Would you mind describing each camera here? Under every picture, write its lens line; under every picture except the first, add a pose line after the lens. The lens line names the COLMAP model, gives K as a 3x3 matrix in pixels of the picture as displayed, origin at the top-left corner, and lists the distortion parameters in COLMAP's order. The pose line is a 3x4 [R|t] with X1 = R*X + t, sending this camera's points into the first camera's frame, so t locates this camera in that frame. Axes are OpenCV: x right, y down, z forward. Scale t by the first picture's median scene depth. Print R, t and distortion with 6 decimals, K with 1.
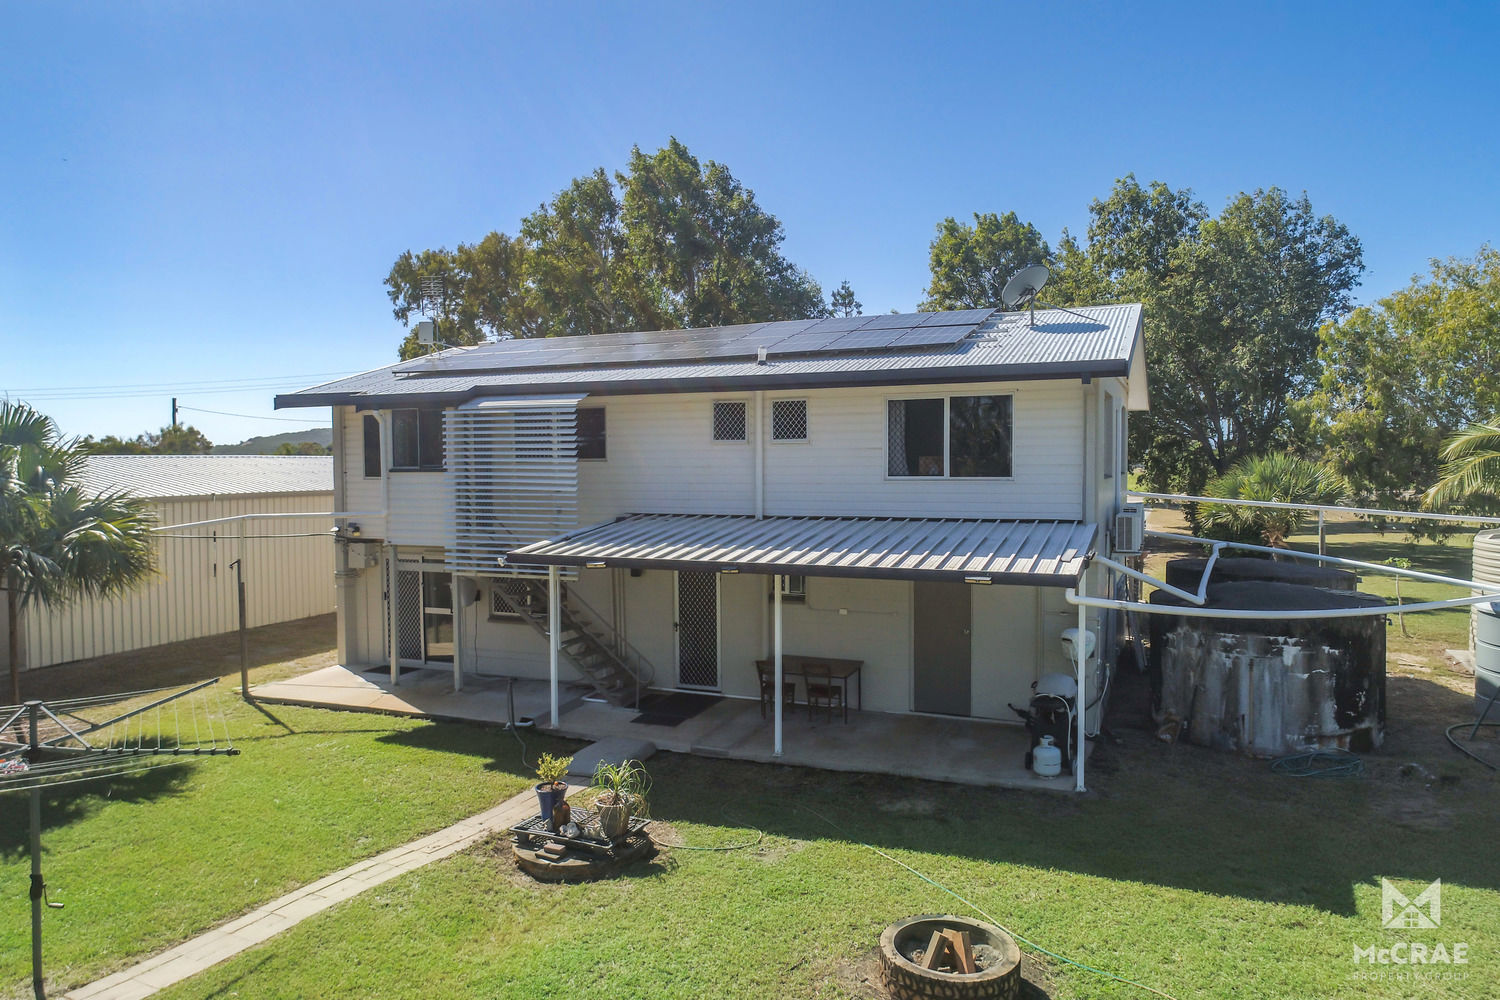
lens RADIAL K [[1003.0, 0, 752.9], [0, 1003.0, 496.3], [0, 0, 1]] dist [0.008107, -0.001486]
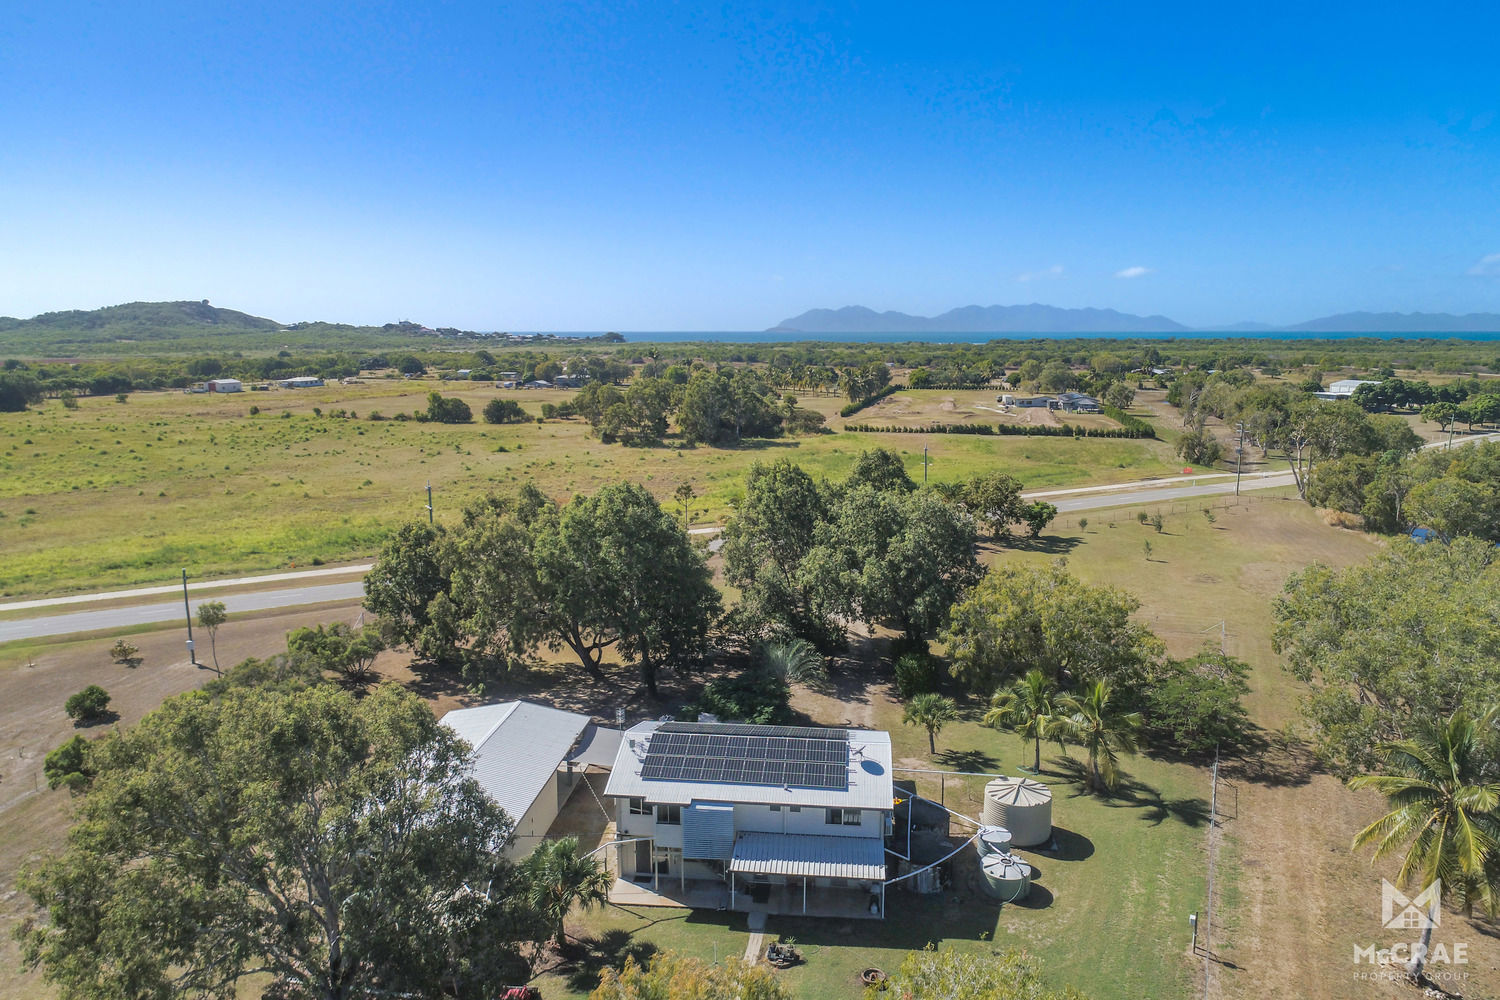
lens RADIAL K [[1059.4, 0, 735.7], [0, 1059.4, 503.4], [0, 0, 1]] dist [0.001034, -0.000549]
pose [[0.960410, -0.061224, 0.271782, -1.029154], [0.018383, 0.987354, 0.157460, -1.610486], [-0.277985, -0.146230, 0.949390, -2.101035]]
